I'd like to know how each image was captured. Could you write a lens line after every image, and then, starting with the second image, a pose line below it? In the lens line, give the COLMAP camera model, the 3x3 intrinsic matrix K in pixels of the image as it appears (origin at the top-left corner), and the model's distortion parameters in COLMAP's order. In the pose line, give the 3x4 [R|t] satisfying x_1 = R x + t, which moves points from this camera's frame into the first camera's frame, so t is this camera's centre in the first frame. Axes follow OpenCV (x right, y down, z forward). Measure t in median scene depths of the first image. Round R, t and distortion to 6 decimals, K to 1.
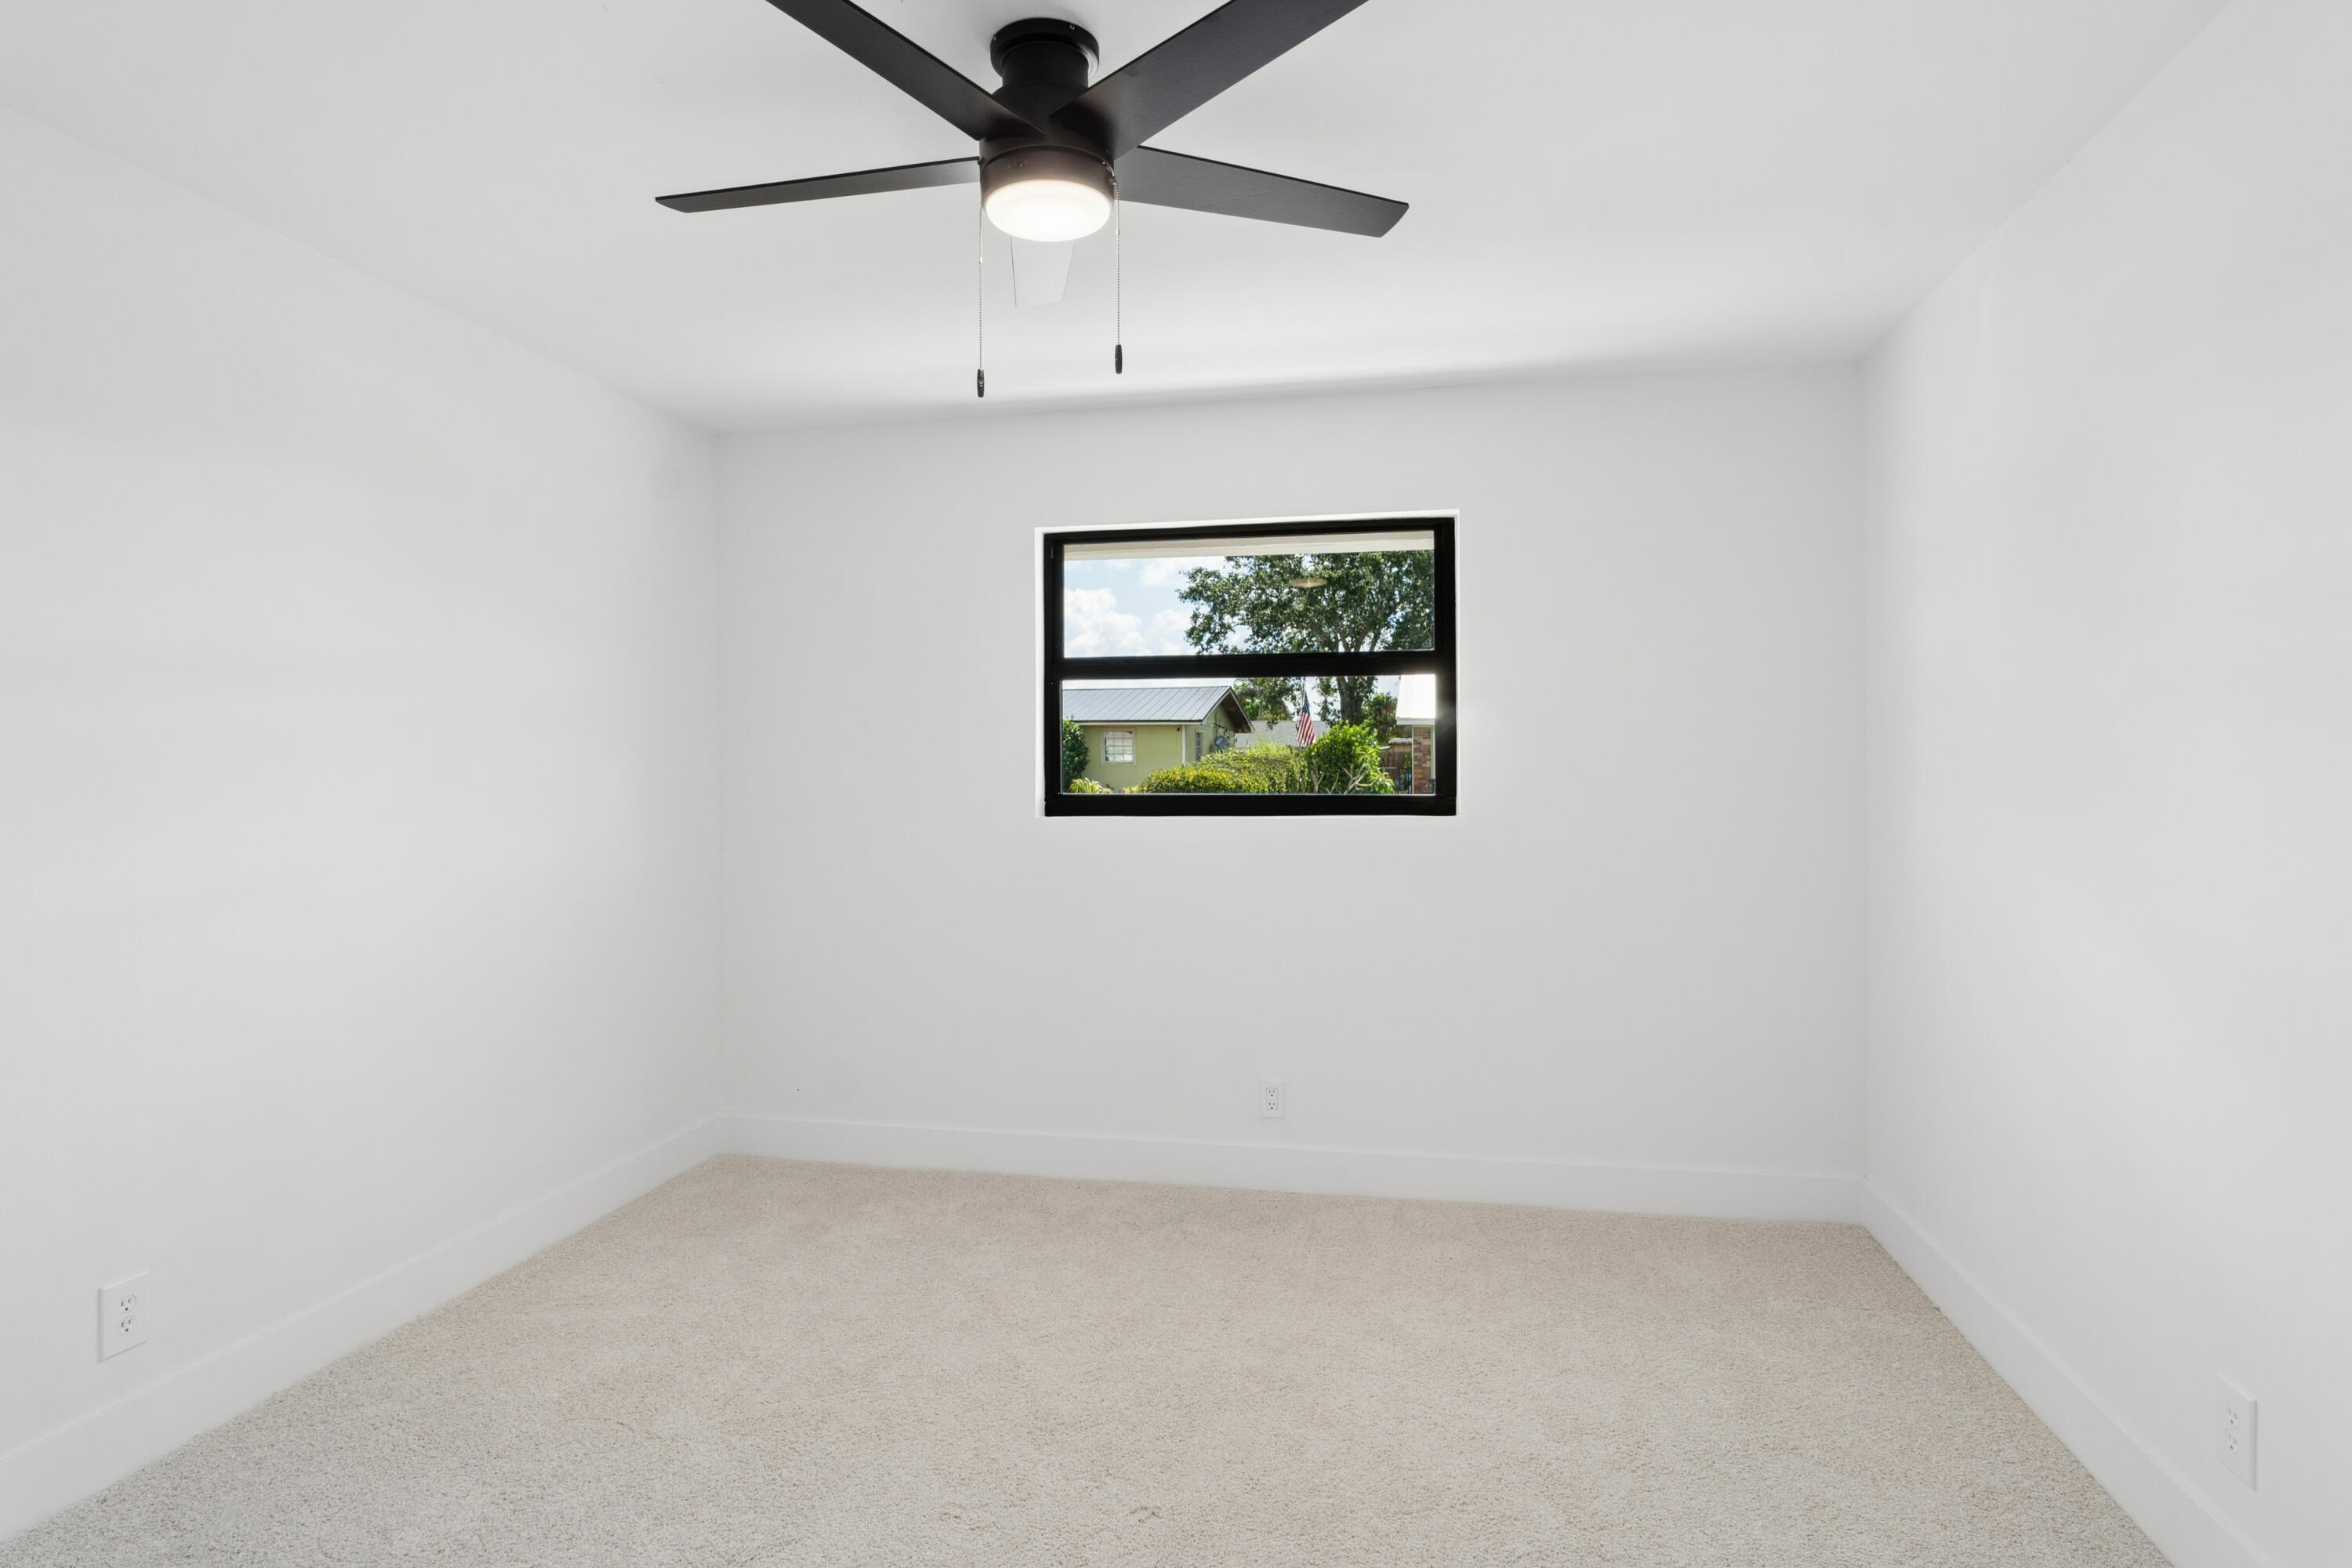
lens RADIAL K [[1277.7, 0, 1171.1], [0, 1277.7, 764.4], [0, 0, 1]] dist [-0.048665, 0.017375]
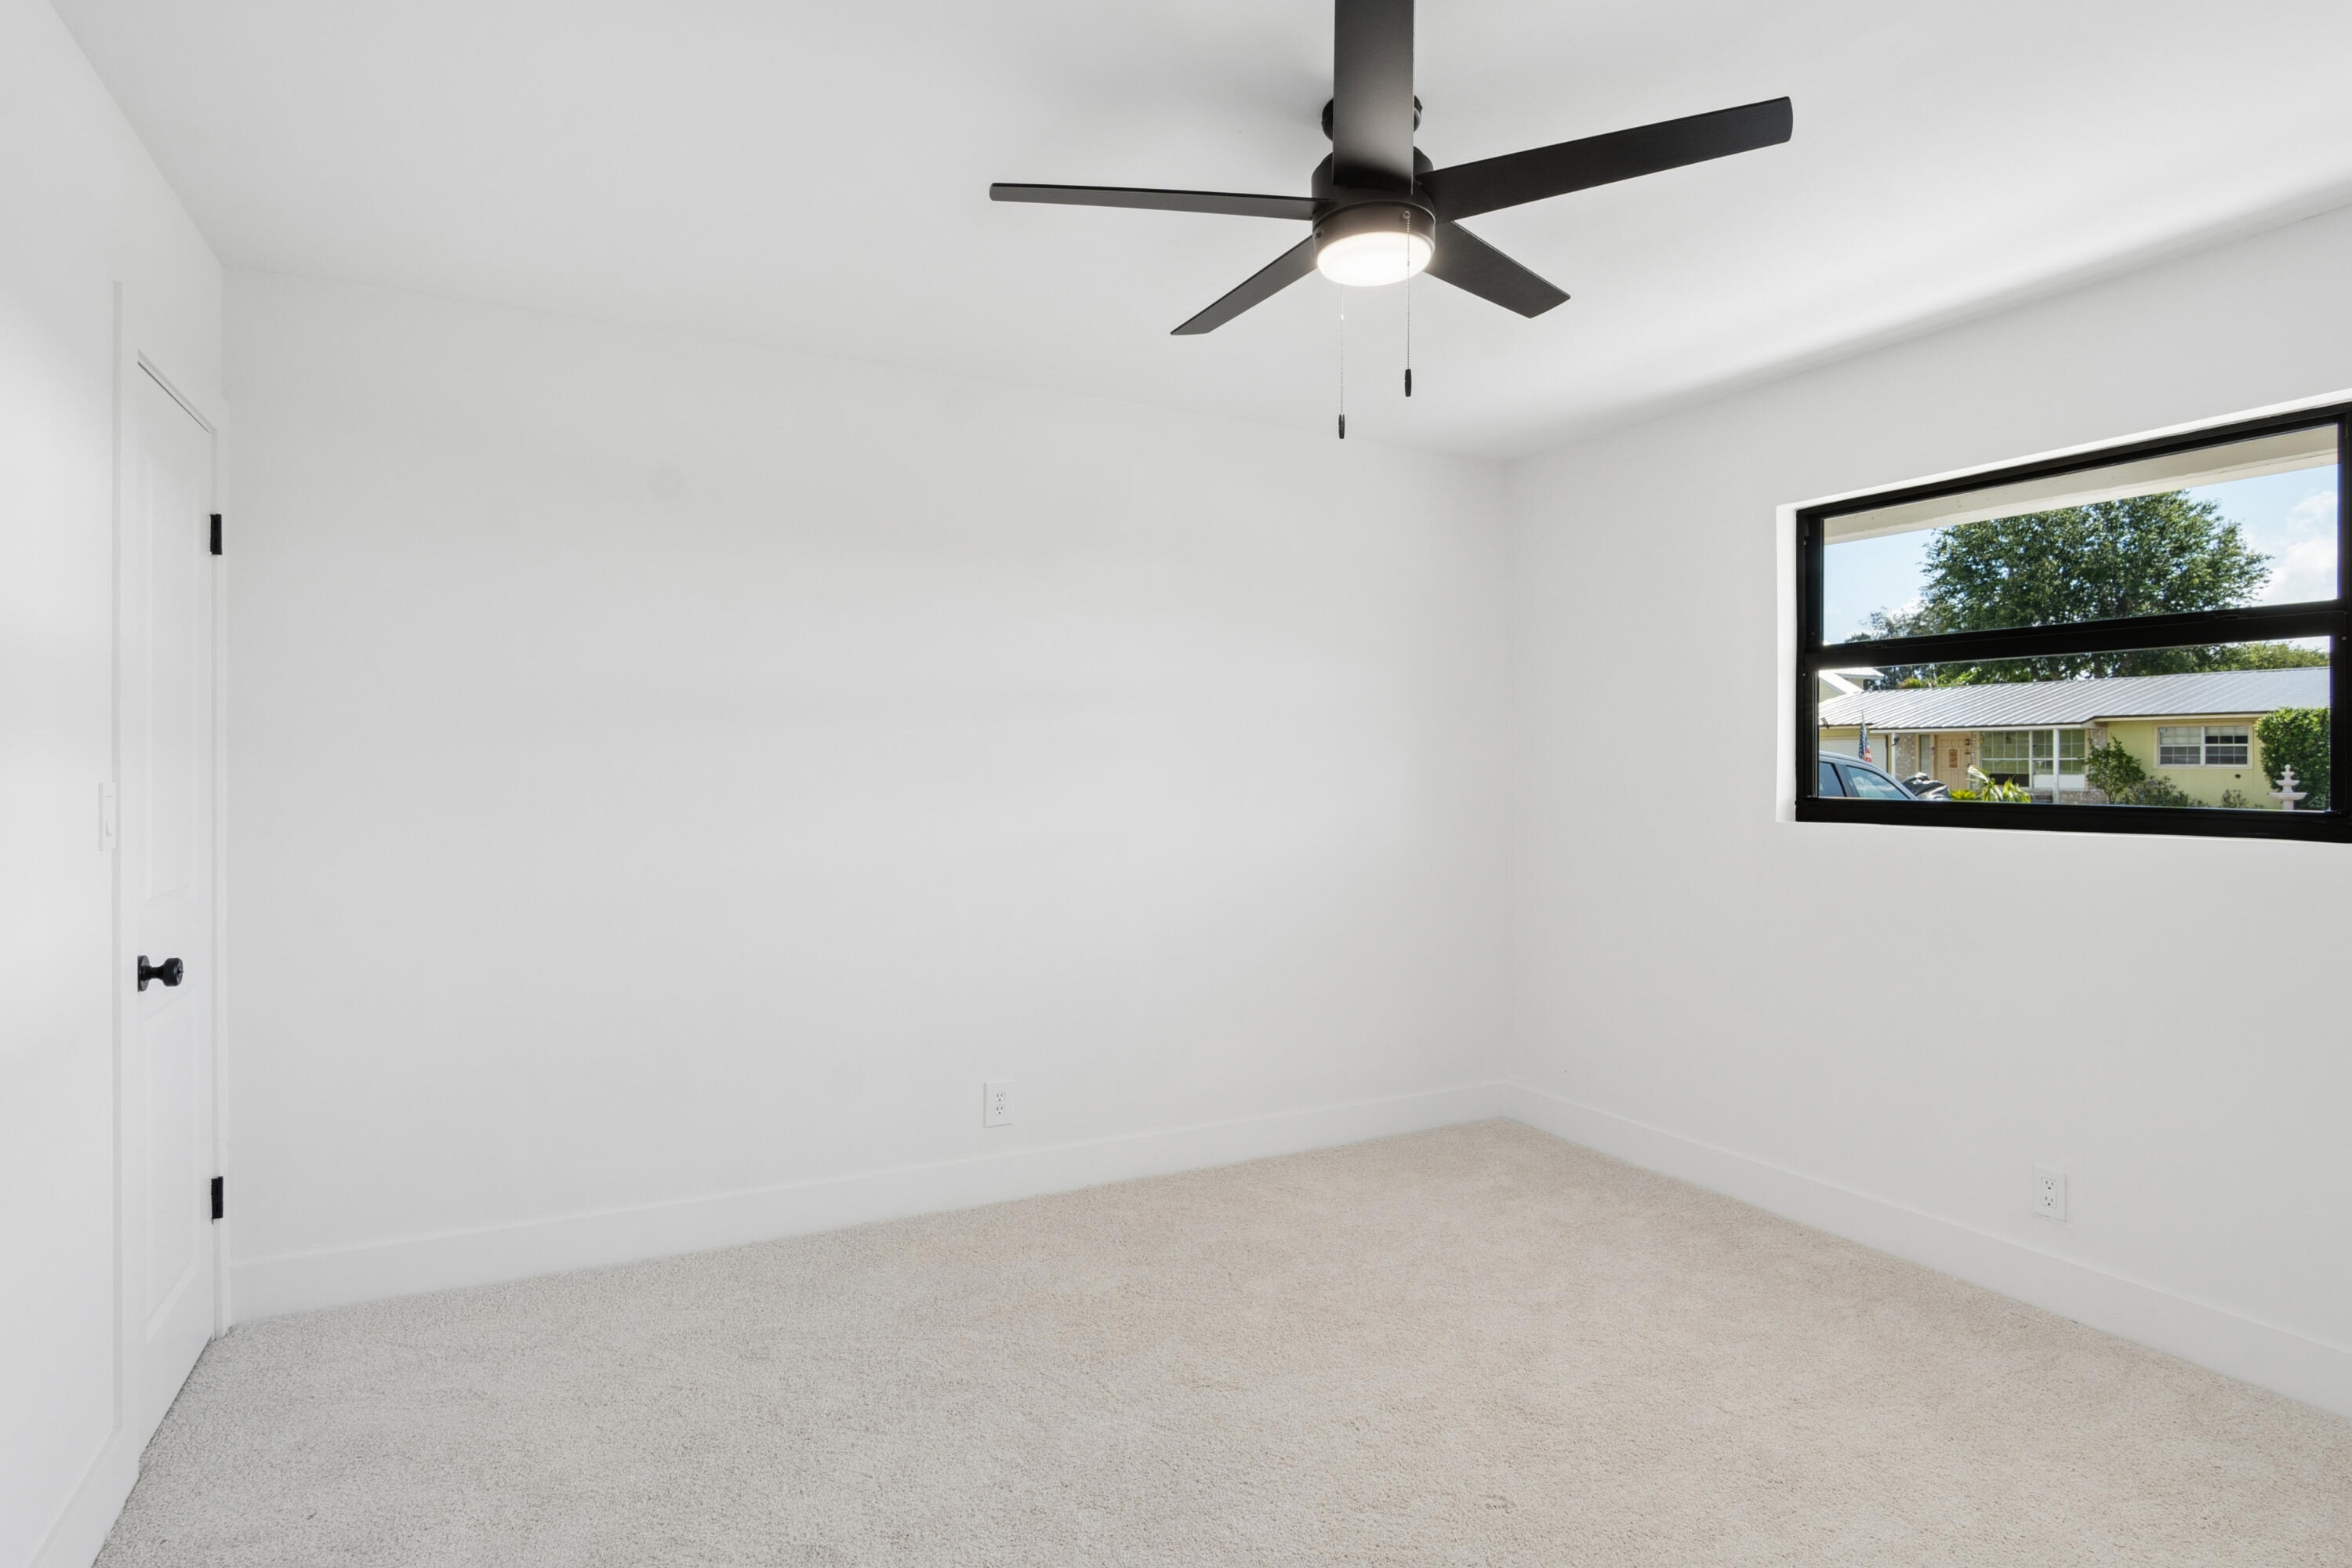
lens RADIAL K [[1277.6, 0, 1171.6], [0, 1277.6, 763.2], [0, 0, 1]] dist [-0.005178, 0.000457]
pose [[0.629451, 0.008004, -0.776999, 0.325036], [-0.008681, 0.999957, 0.003268, 0.000547], [0.776991, 0.004688, 0.629494, 0.080461]]
